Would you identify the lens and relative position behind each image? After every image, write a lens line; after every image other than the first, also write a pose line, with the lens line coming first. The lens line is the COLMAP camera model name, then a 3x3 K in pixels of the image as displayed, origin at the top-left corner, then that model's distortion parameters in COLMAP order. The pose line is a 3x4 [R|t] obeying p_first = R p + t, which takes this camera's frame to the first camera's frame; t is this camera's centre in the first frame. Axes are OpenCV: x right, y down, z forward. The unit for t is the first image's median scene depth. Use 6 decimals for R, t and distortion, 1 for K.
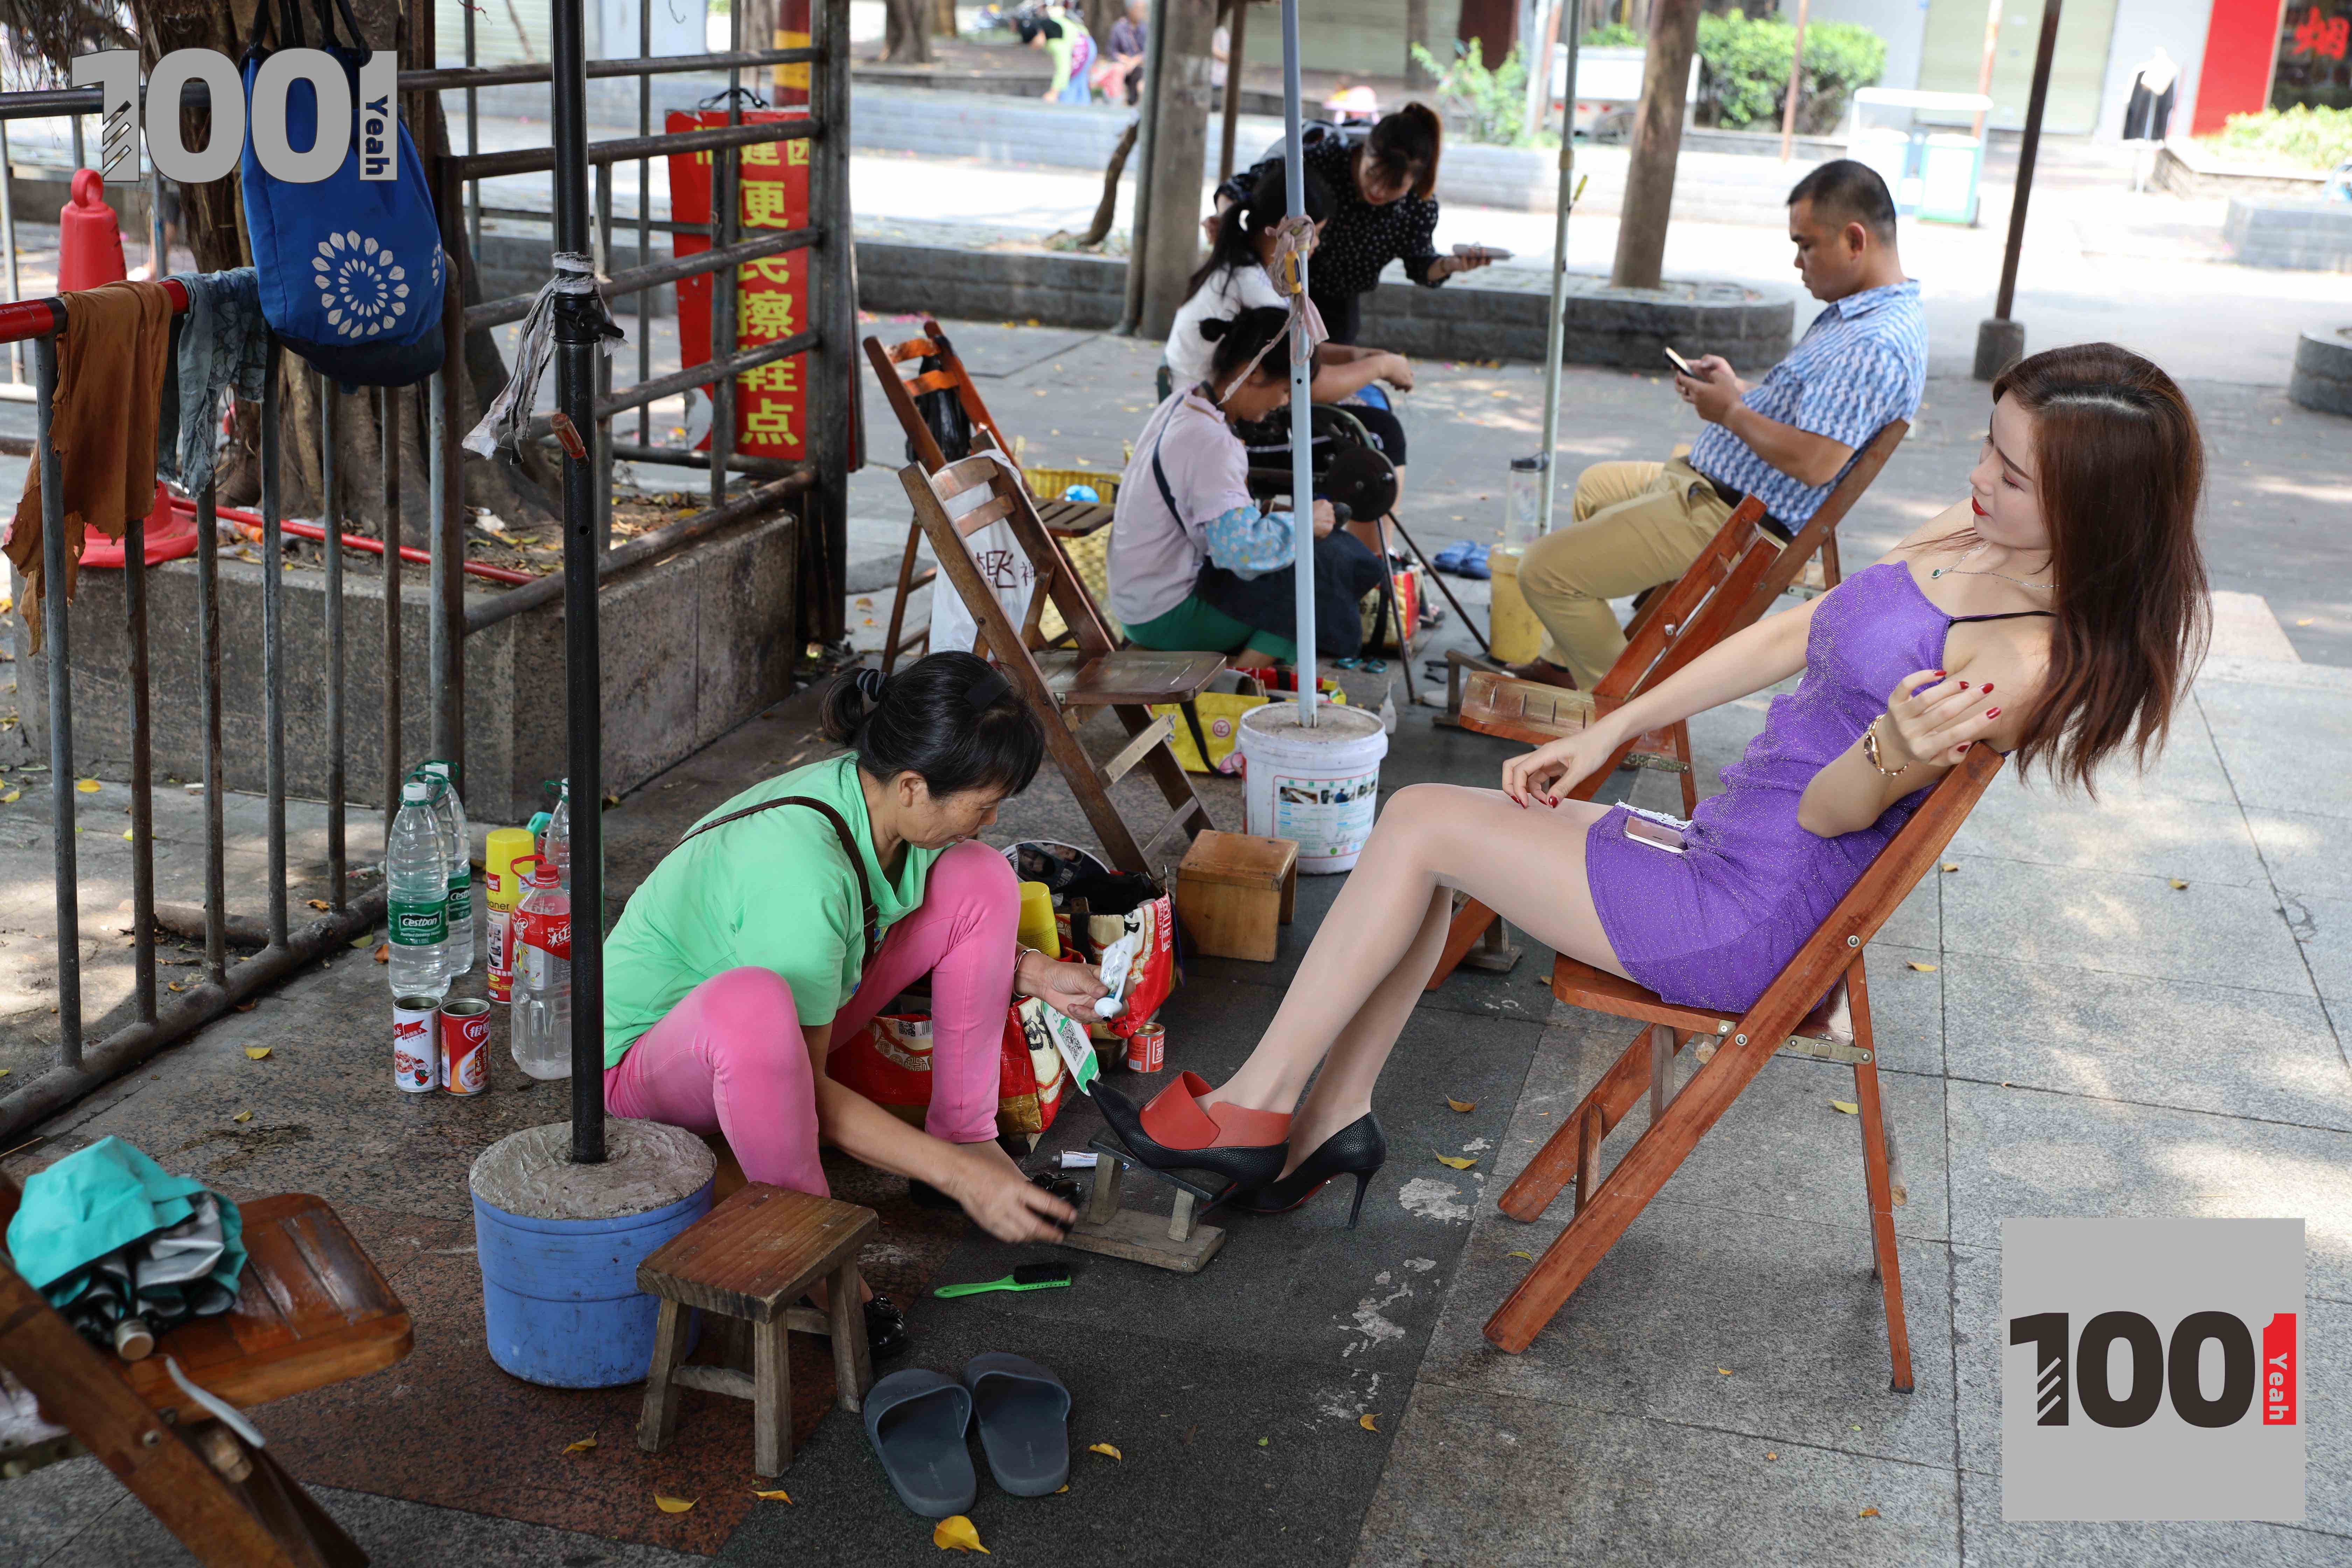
lens RADIAL K [[2950.7, 0, 1176.0], [0, 2950.7, 784.0], [0, 0, 1]] dist [-0.016525, 0.692053]
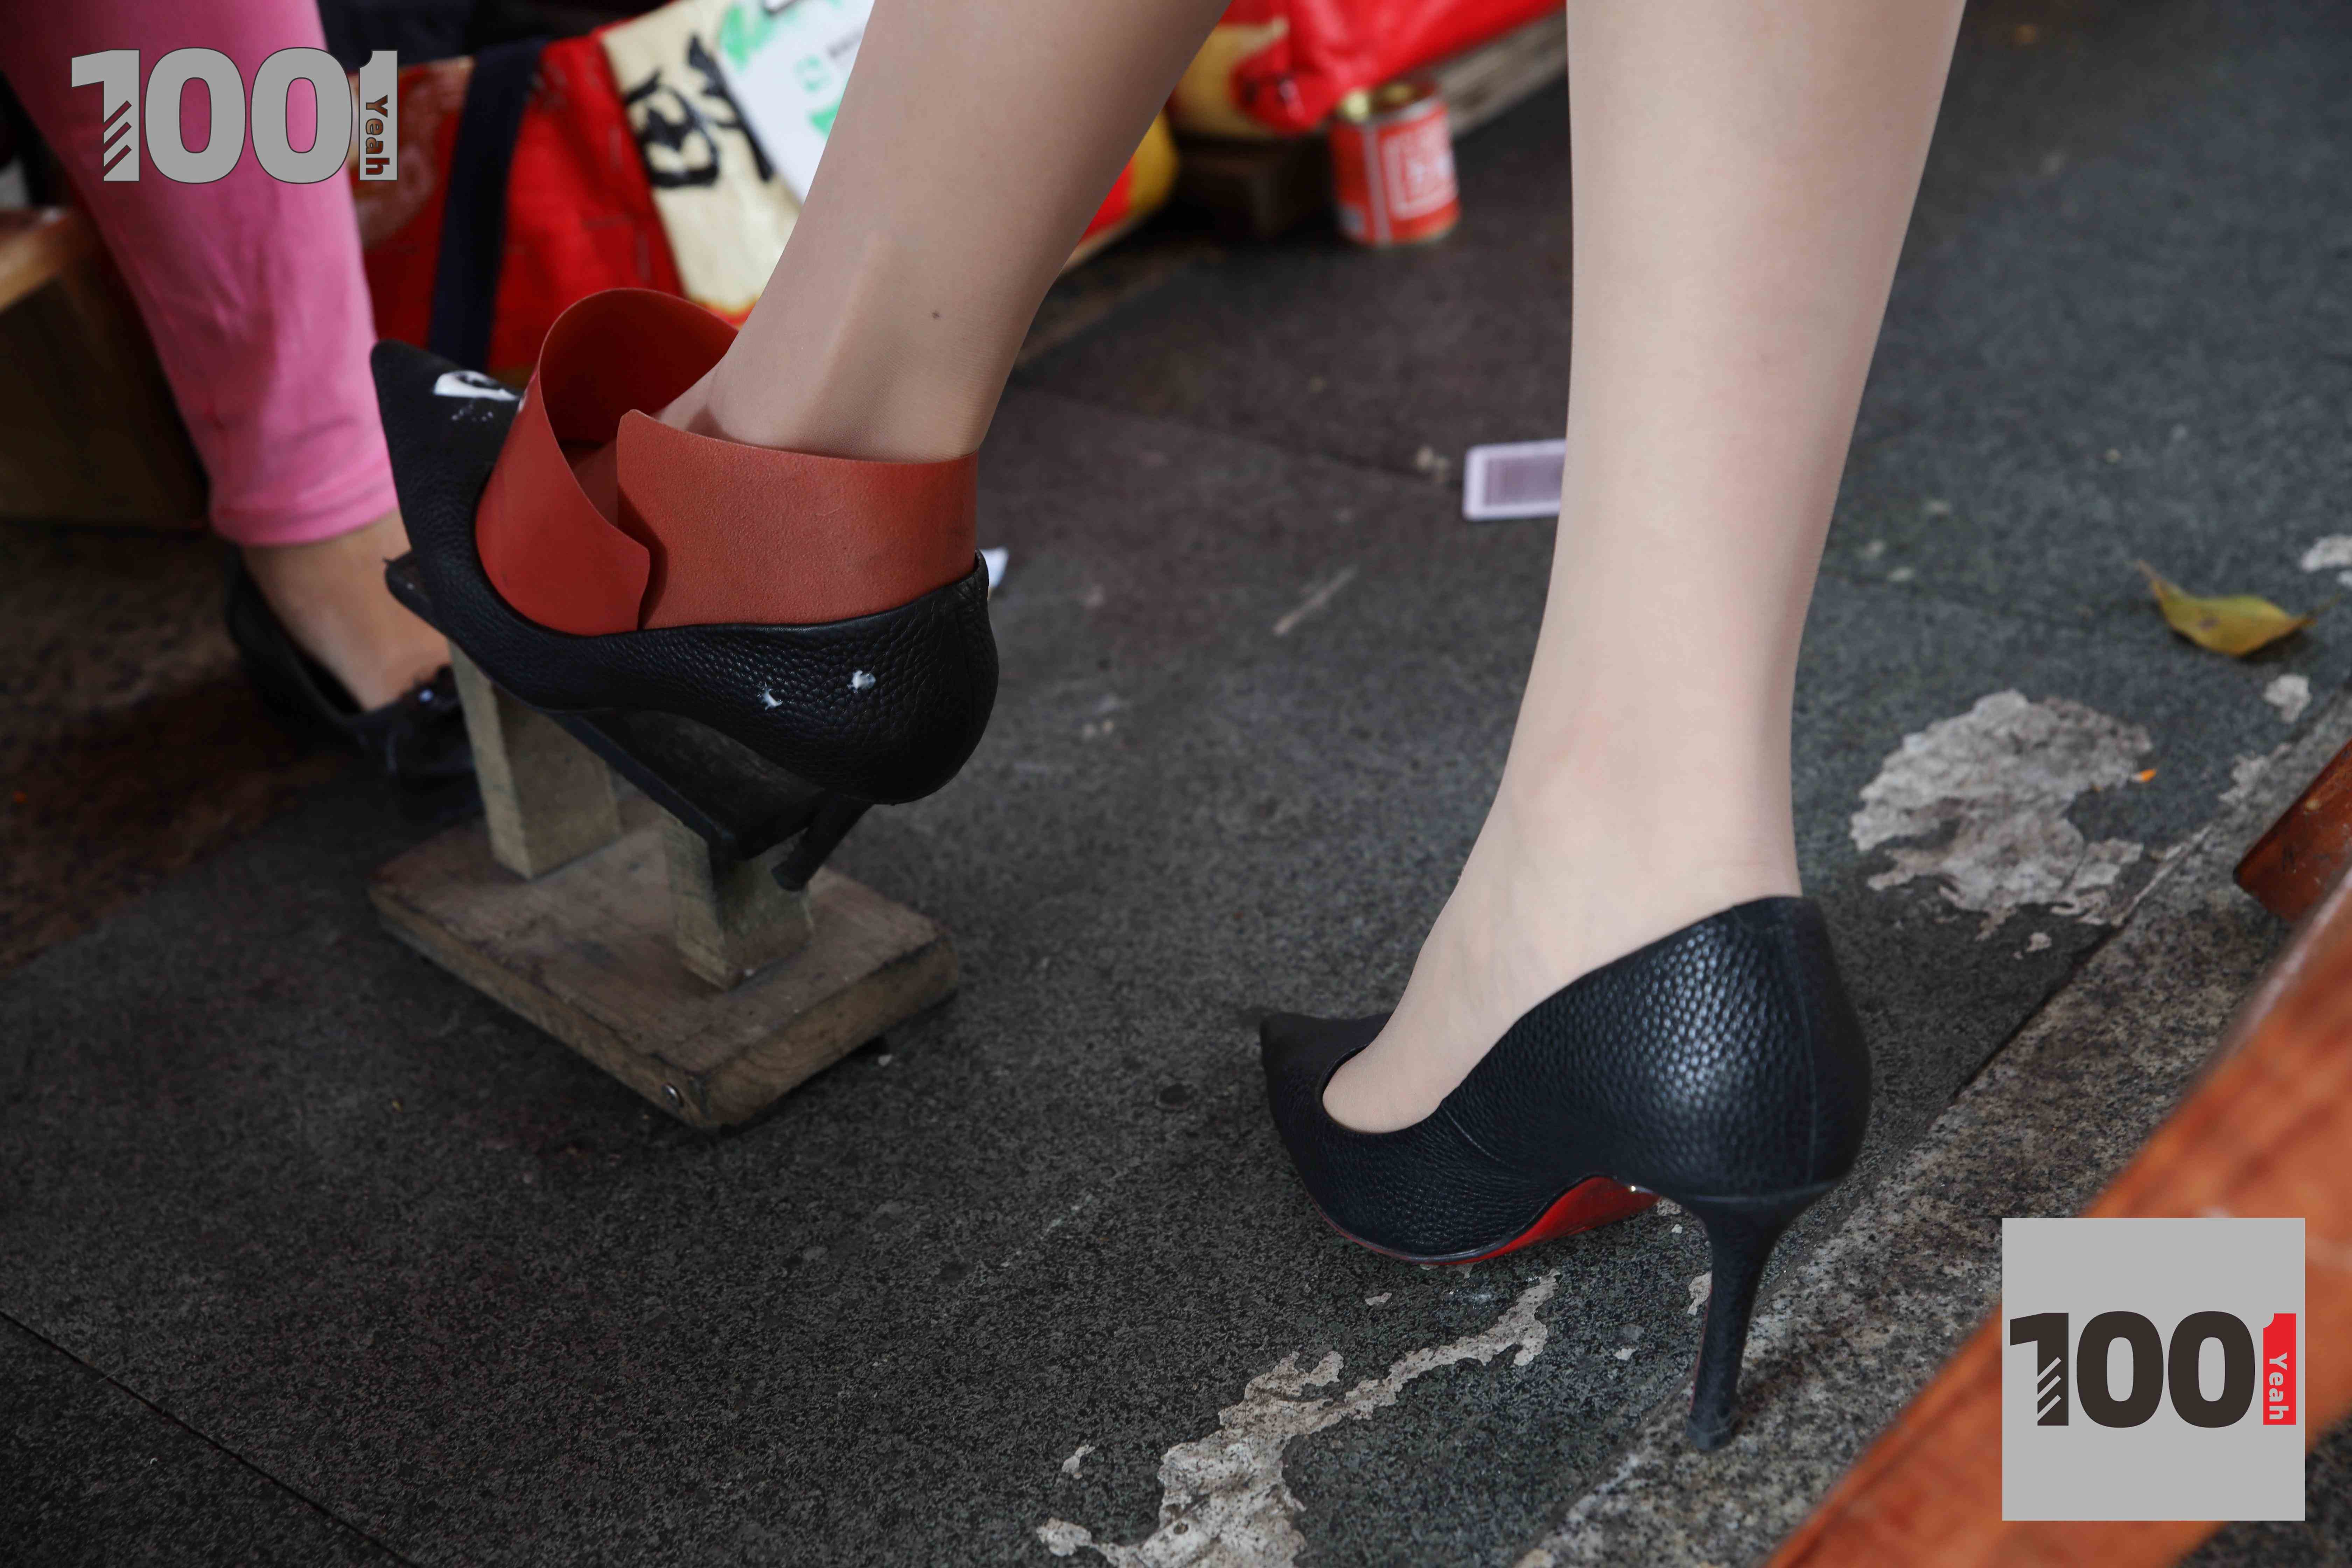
lens RADIAL K [[3376.2, 0, 1176.0], [0, 3376.2, 784.0], [0, 0, 1]] dist [0.049546, 0.050825]
pose [[0.877947, 0.067993, -0.473906, 0.129981], [0.064820, 0.963868, 0.258373, 0.054119], [0.474350, -0.257556, 0.841817, 0.616725]]
